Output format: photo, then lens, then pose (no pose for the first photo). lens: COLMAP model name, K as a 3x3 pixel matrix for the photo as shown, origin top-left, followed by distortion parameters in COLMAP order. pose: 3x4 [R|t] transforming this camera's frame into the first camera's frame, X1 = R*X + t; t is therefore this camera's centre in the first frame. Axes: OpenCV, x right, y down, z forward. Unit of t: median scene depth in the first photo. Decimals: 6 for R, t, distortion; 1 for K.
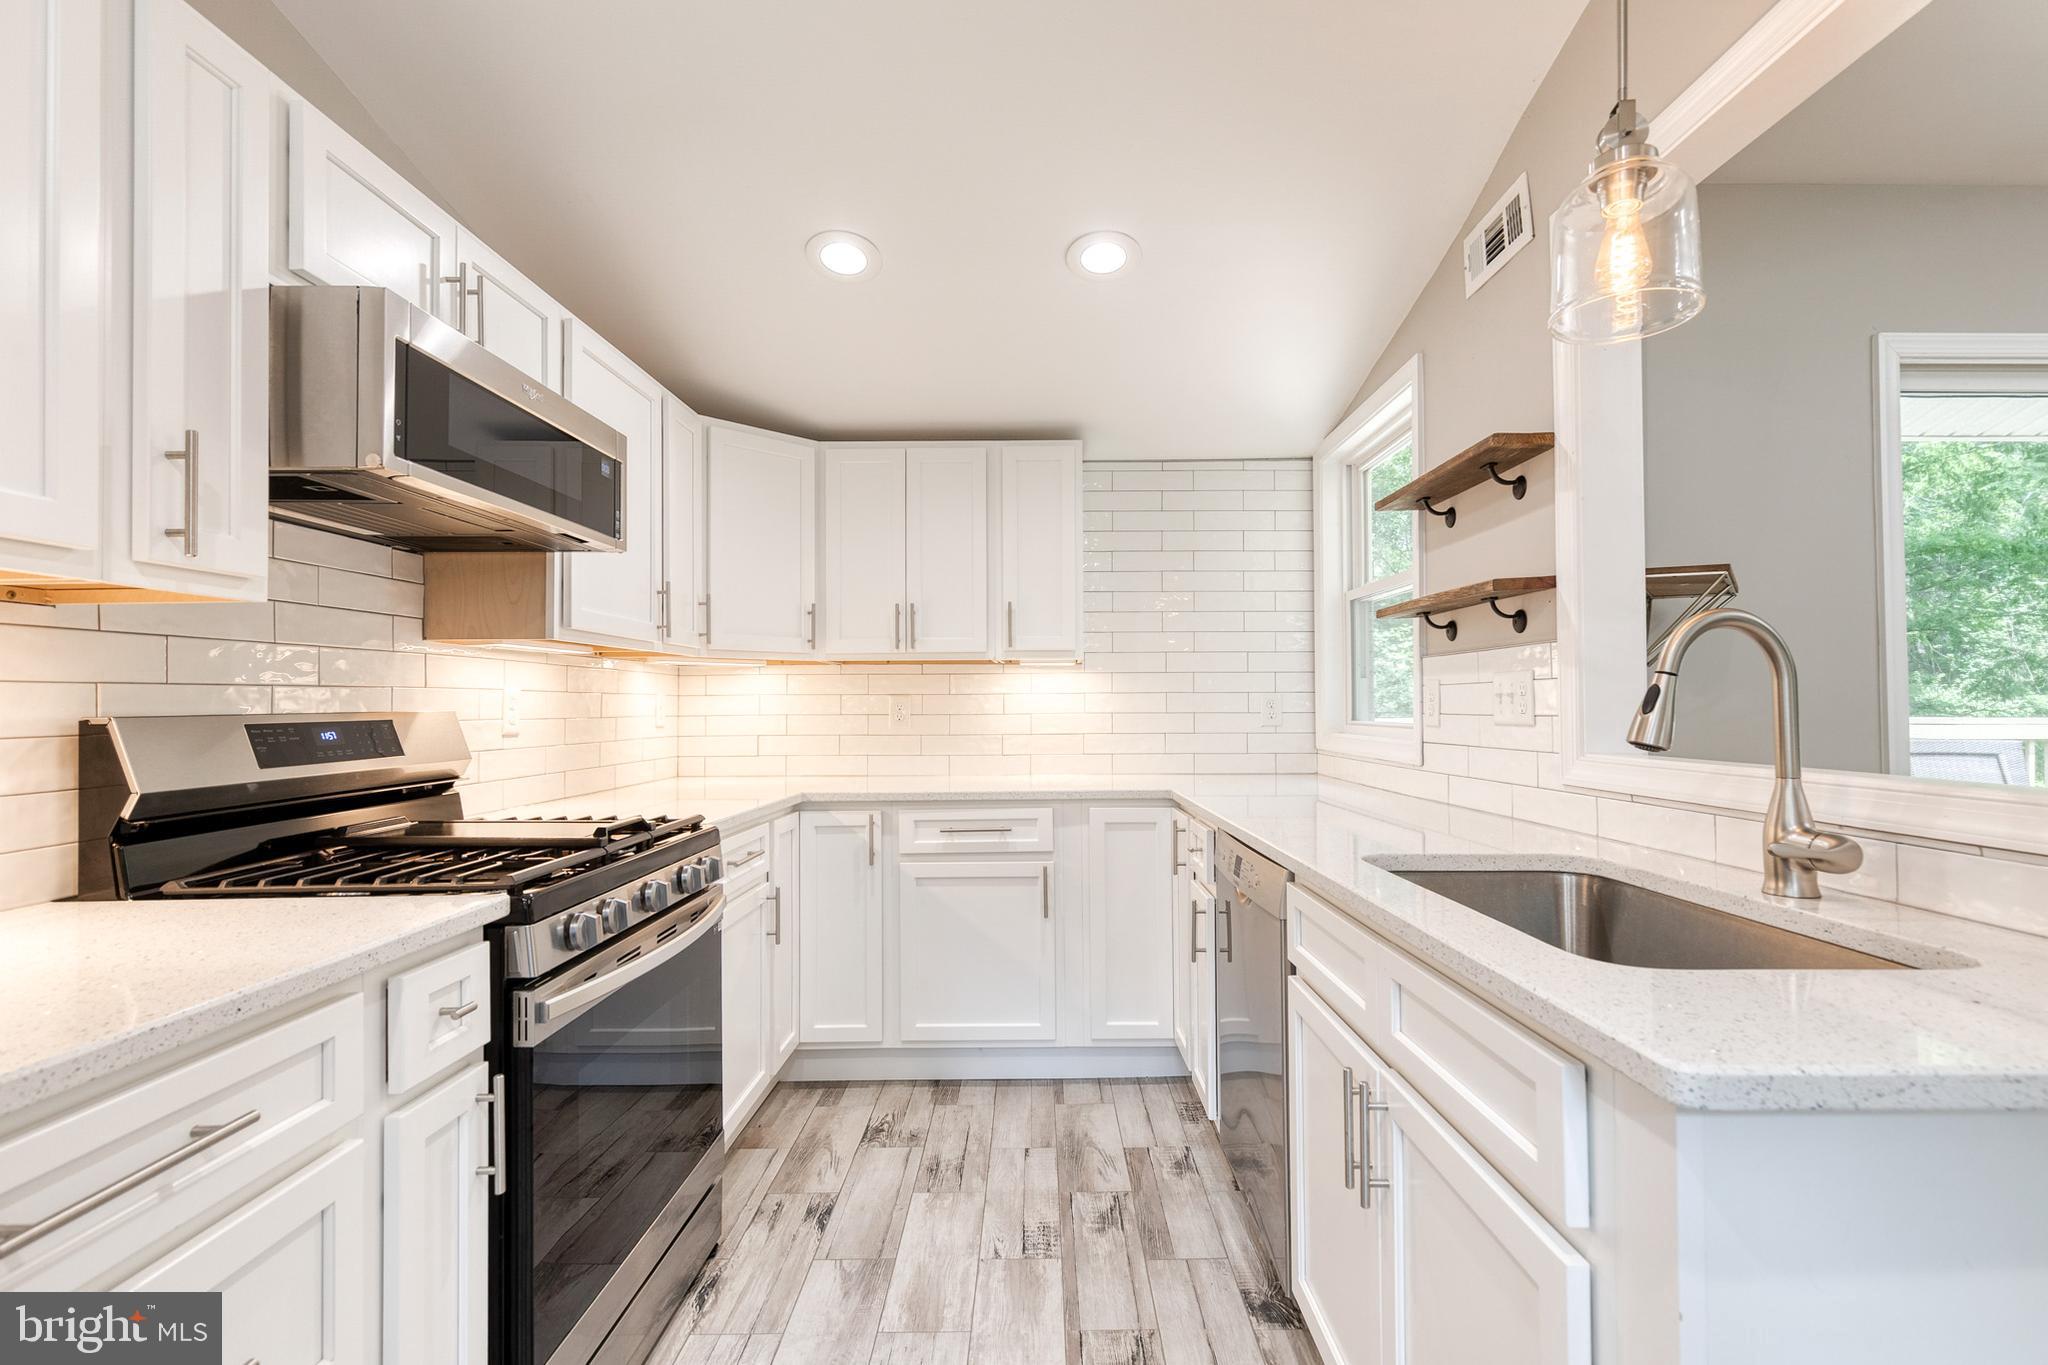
lens RADIAL K [[936.3, 0, 1027.9], [0, 936.3, 681.4], [0, 0, 1]] dist [0.011498, -0.000510]
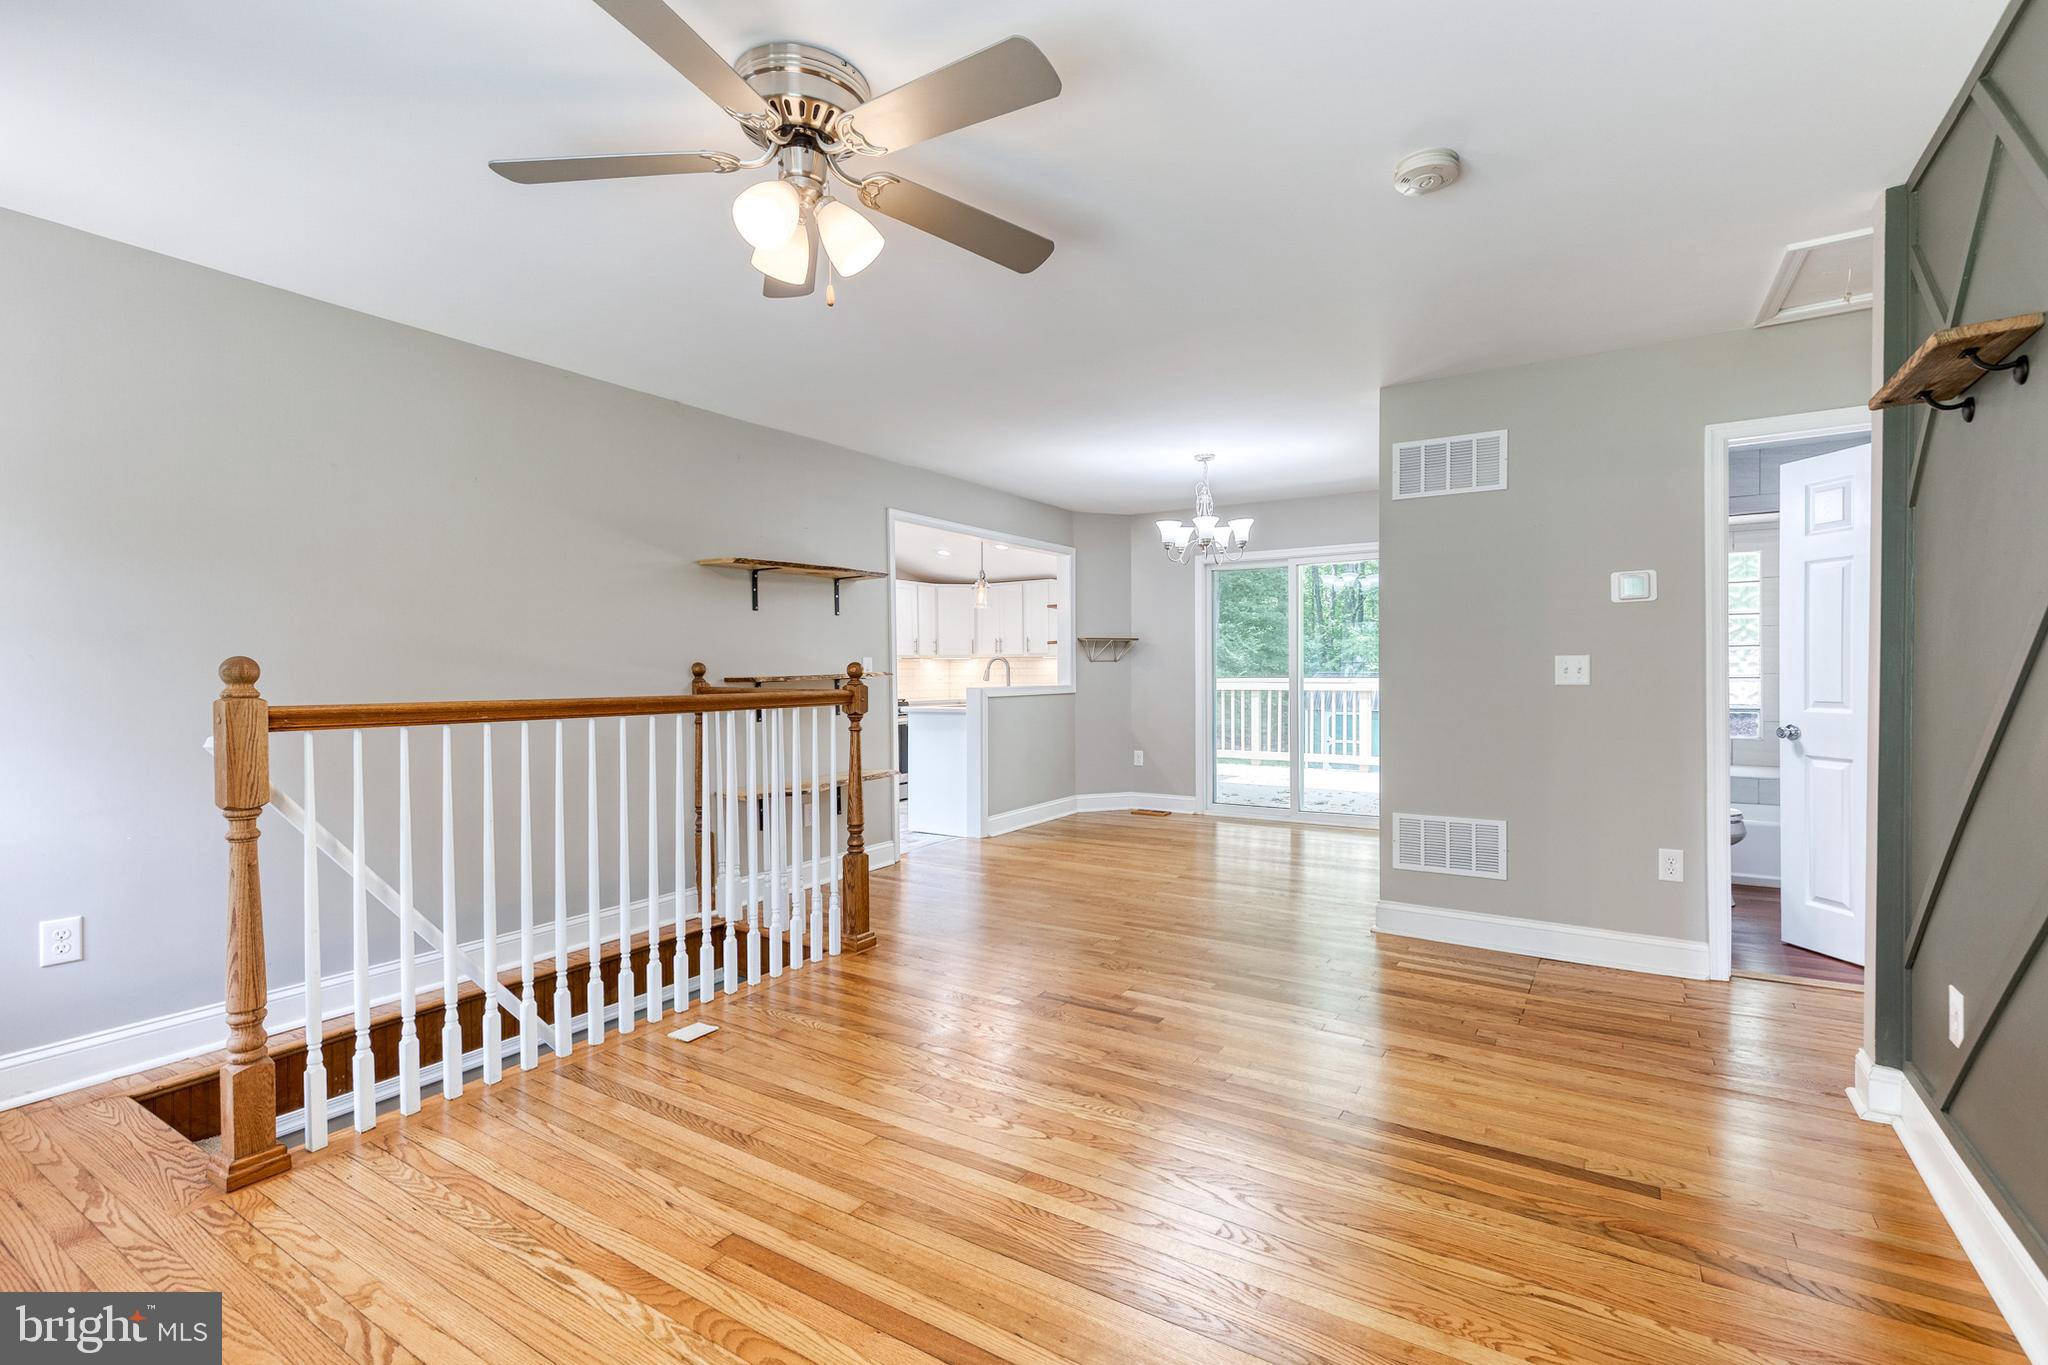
lens RADIAL K [[936.3, 0, 1035.7], [0, 936.3, 675.9], [0, 0, 1]] dist [0.011498, -0.000510]
pose [[0.840963, -0.000099, -0.541092, 2.440215], [0.017973, 0.999453, 0.027750, -0.068862], [0.540793, -0.033061, 0.840505, -2.236162]]
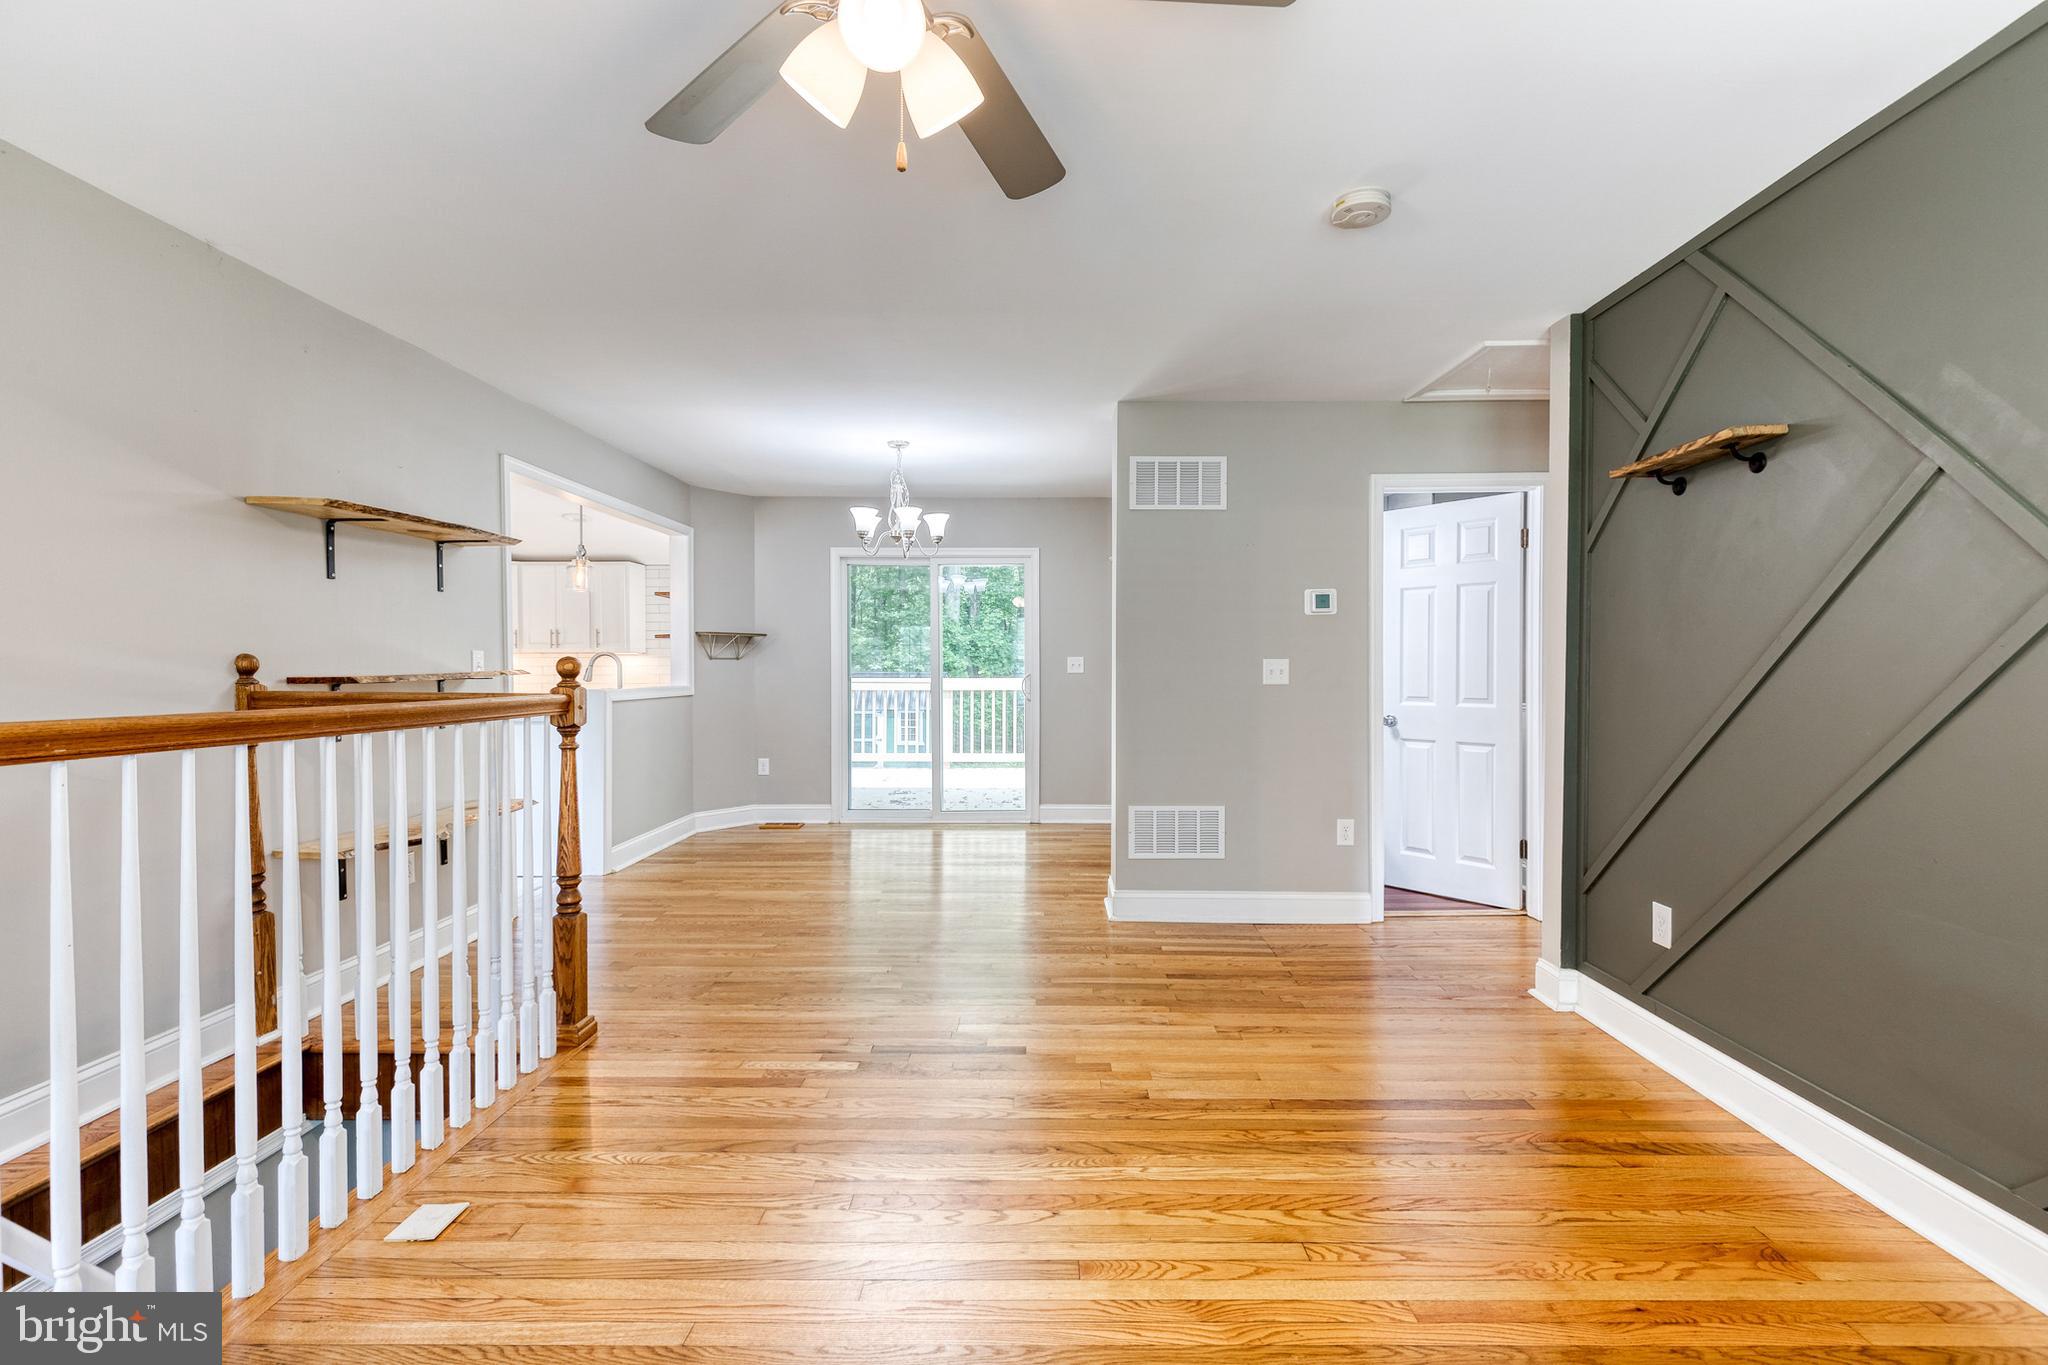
lens RADIAL K [[936.3, 0, 1058.3], [0, 936.3, 679.1], [0, 0, 1]] dist [0.011498, -0.000510]
pose [[0.999988, 0.002197, -0.004452, 1.841052], [-0.002035, 0.999344, 0.036159, -0.069553], [0.004528, -0.036149, 0.999336, -2.247384]]
